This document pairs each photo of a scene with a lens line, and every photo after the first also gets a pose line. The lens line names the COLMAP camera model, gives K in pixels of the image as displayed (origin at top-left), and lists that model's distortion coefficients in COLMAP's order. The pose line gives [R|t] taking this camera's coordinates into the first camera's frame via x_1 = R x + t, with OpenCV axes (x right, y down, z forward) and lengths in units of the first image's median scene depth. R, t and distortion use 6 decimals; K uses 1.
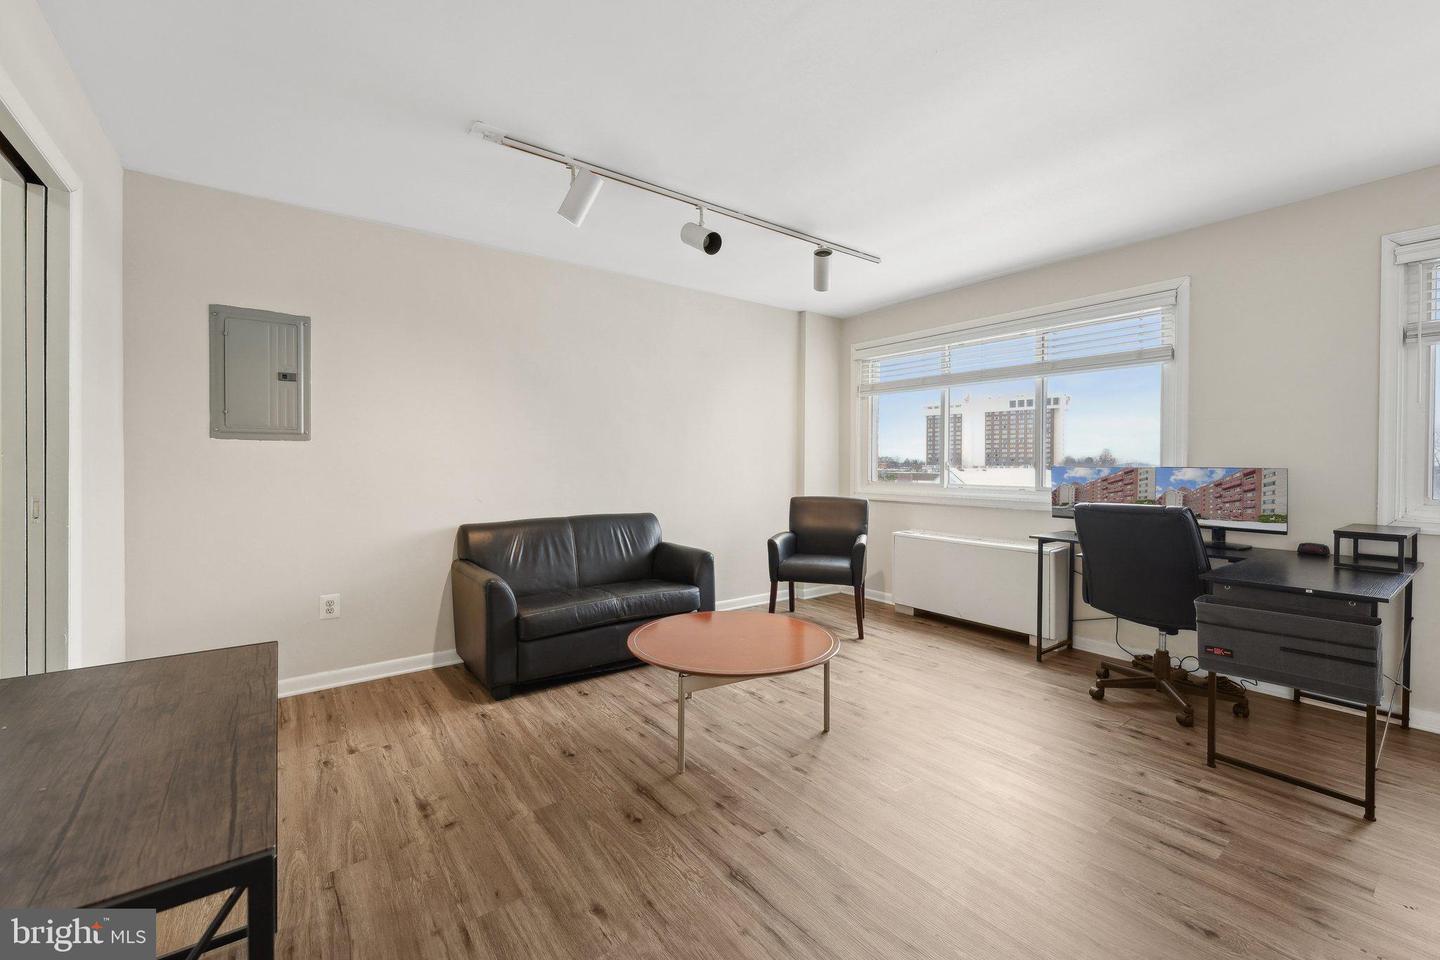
lens RADIAL K [[585.2, 0, 715.9], [0, 585.2, 467.2], [0, 0, 1]] dist [-0.000479, -0.000161]
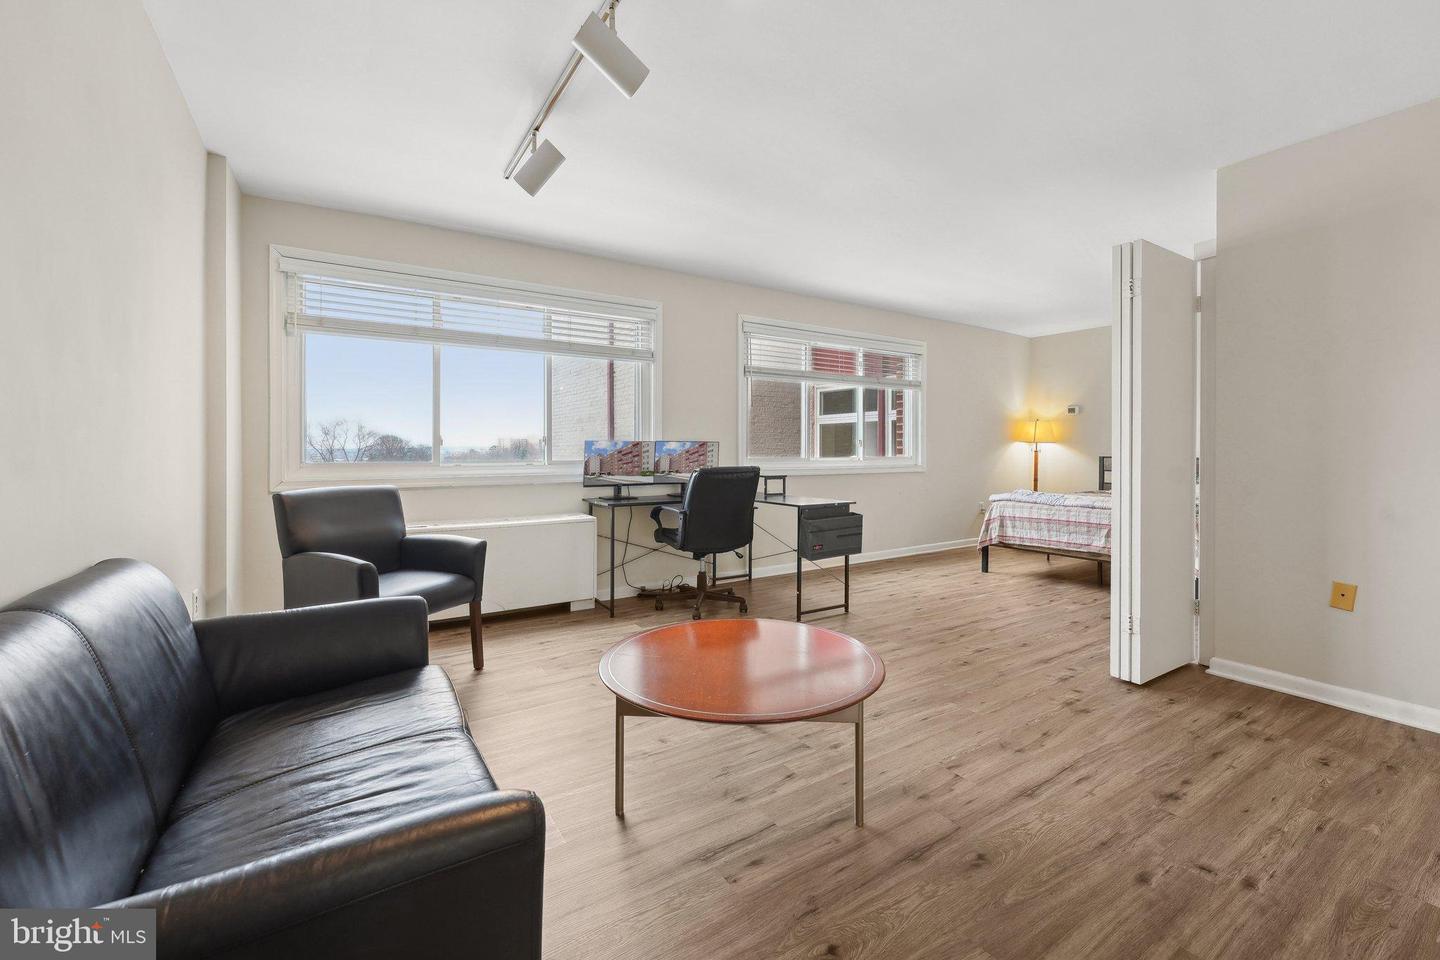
lens RADIAL K [[598.8, 0, 718.3], [0, 598.8, 448.1], [0, 0, 1]] dist [-0.000125, 0.000041]
pose [[0.071904, -0.003858, 0.997404, -0.663181], [0.006853, 0.999971, 0.003374, 0.014500], [-0.997388, 0.006593, 0.071928, 0.865488]]
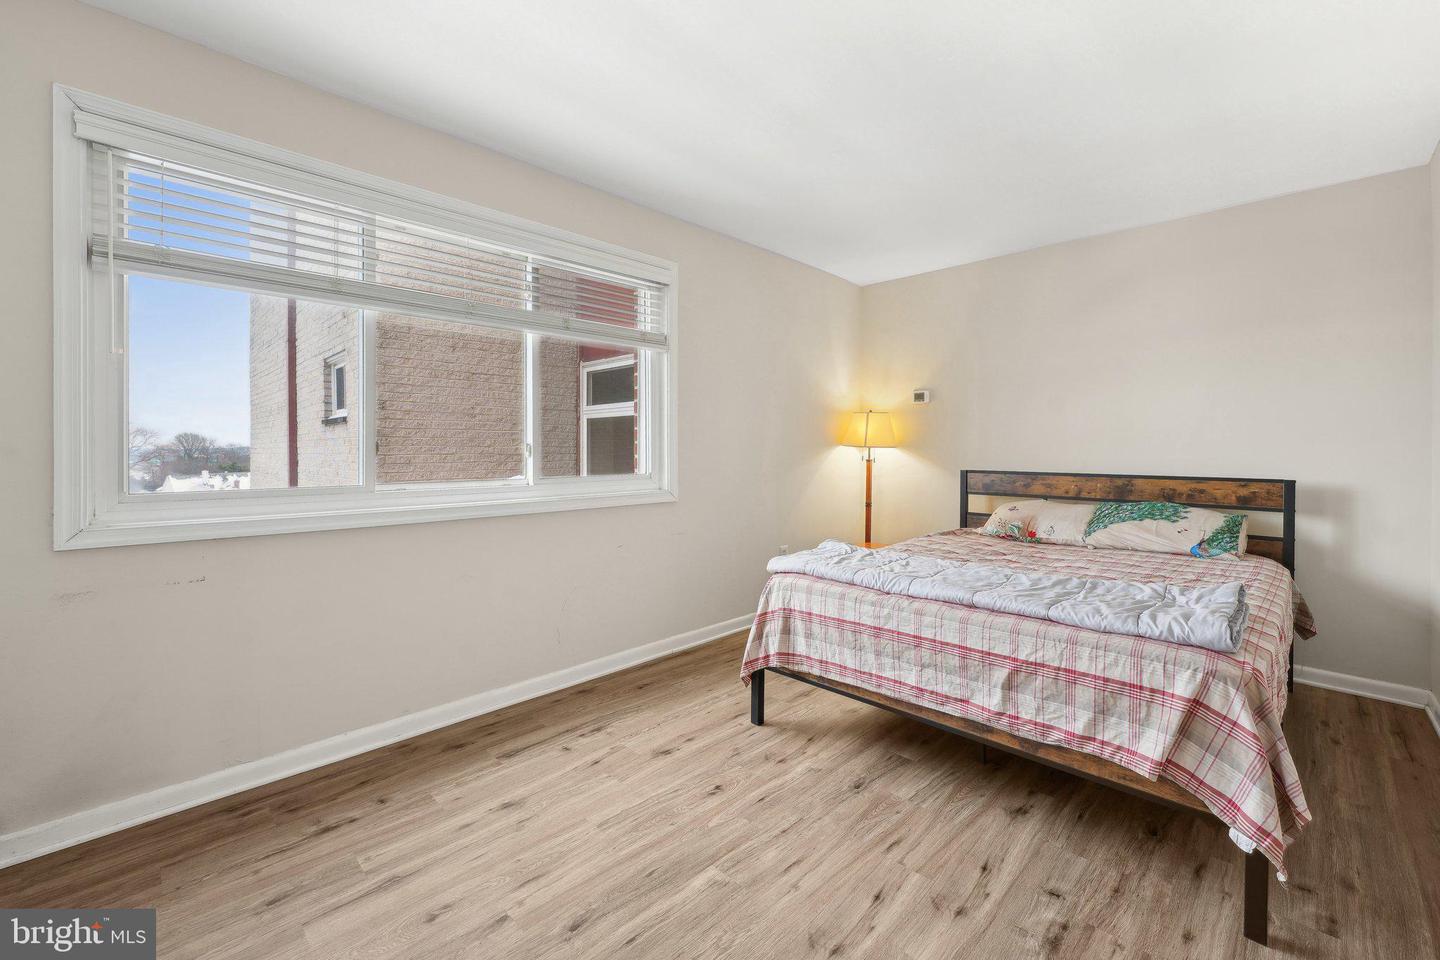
lens RADIAL K [[593.0, 0, 716.0], [0, 593.0, 446.2], [0, 0, 1]] dist [0.000506, -0.000184]
pose [[-0.137024, -0.002235, 0.990565, 0.508016], [0.007593, 0.999966, 0.003307, -0.001089], [-0.990539, 0.007974, -0.137003, 0.297216]]
